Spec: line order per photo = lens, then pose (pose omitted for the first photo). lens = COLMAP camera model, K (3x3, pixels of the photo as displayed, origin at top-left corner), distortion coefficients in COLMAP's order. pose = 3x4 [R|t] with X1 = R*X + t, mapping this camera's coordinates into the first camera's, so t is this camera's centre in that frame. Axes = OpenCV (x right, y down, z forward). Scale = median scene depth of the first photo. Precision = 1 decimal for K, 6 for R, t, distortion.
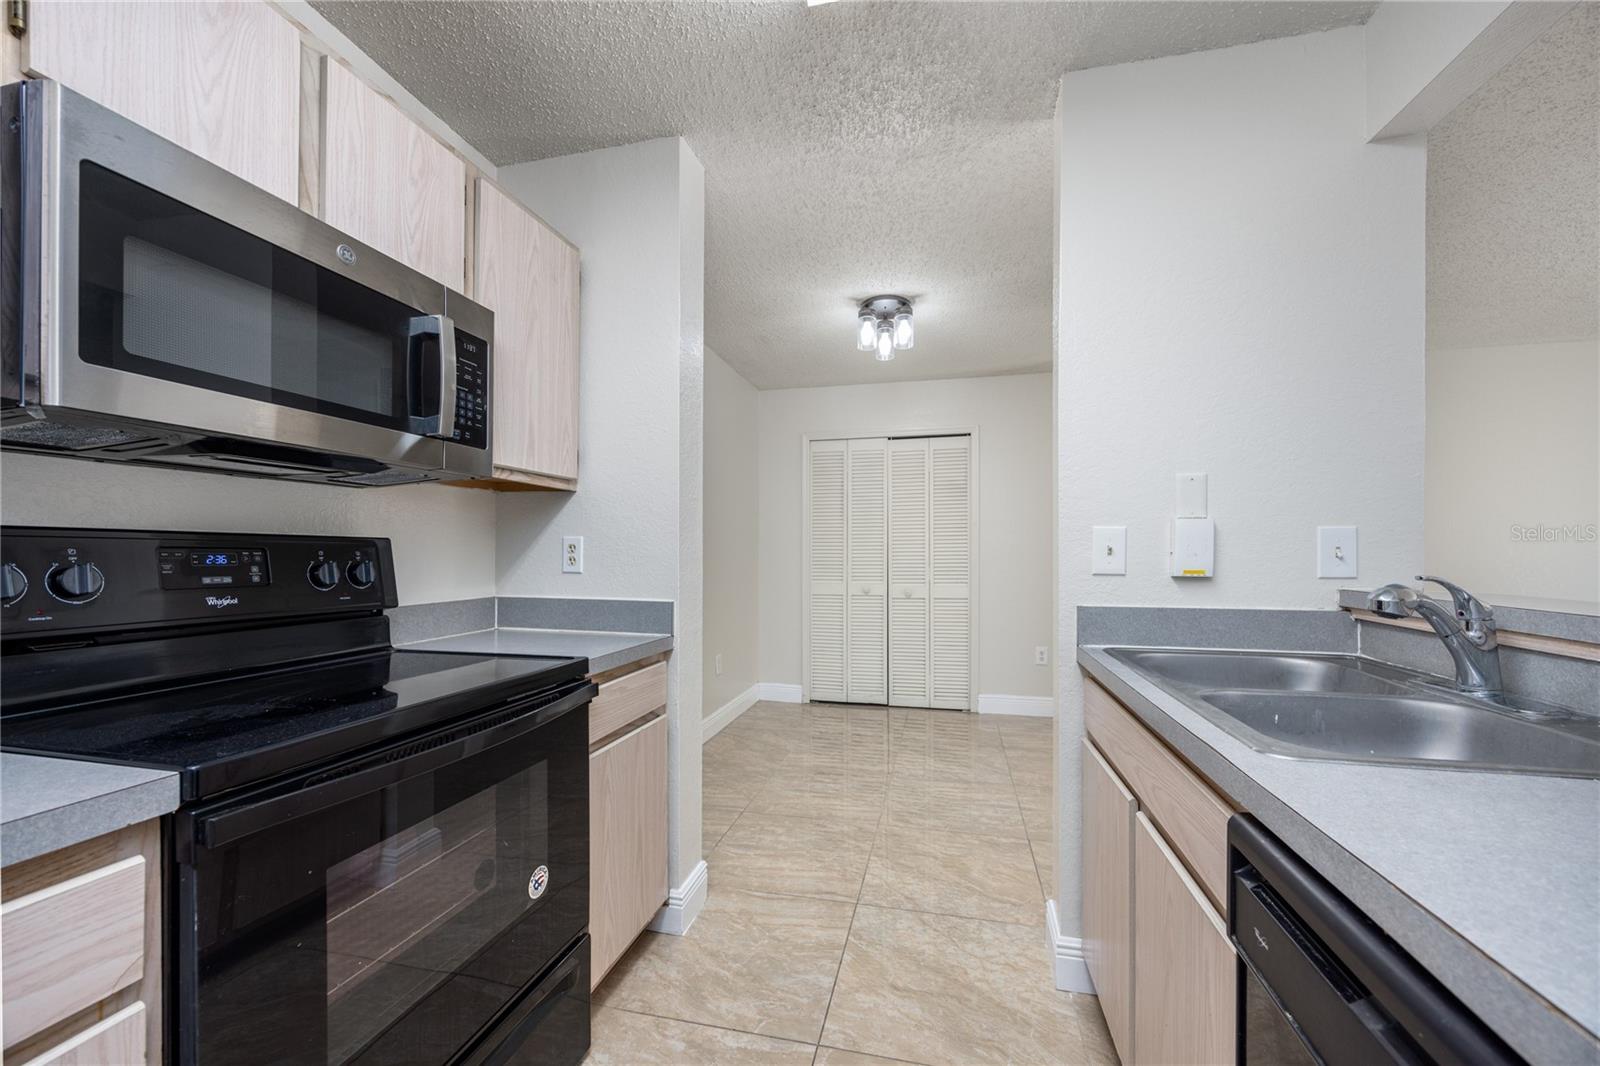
lens RADIAL K [[613.3, 0, 781.5], [0, 613.3, 560.4], [0, 0, 1]] dist [0.004932, -0.001151]
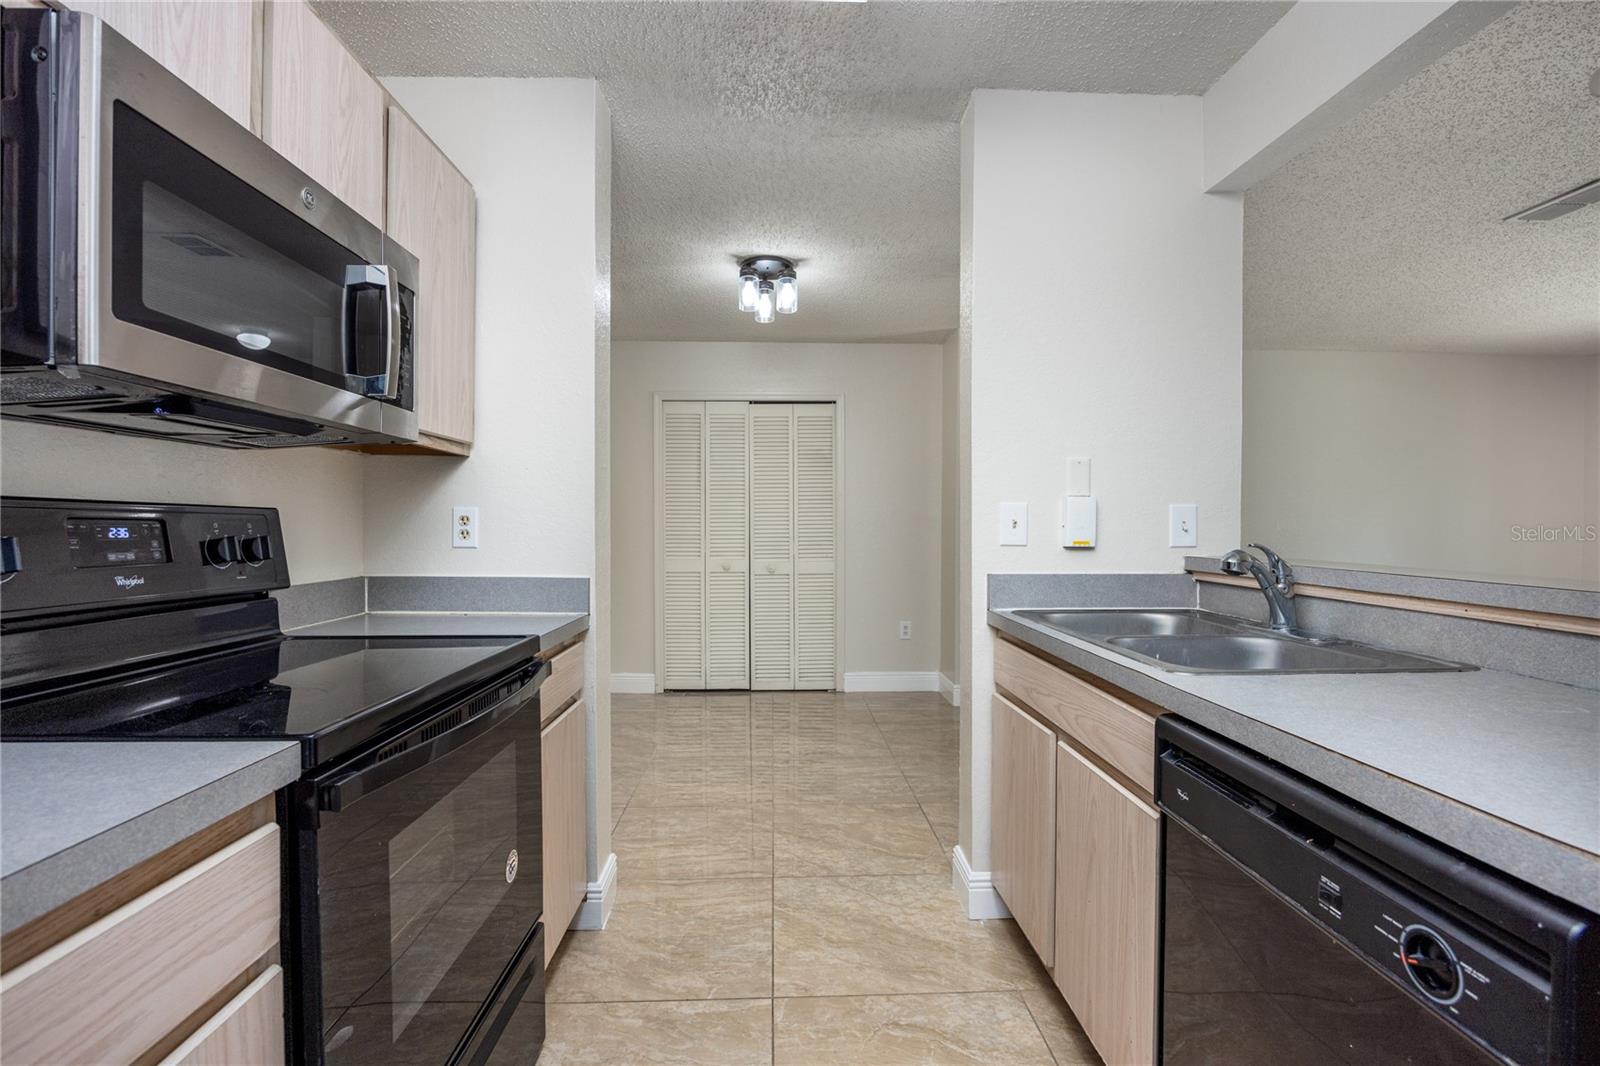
lens RADIAL K [[712.4, 0, 763.9], [0, 712.4, 542.5], [0, 0, 1]] dist [-0.006300, 0.000636]
pose [[0.967758, -0.004738, 0.251838, -0.232505], [0.001999, 0.999936, 0.011129, 0.002305], [-0.251874, -0.010266, 0.967706, -0.141078]]
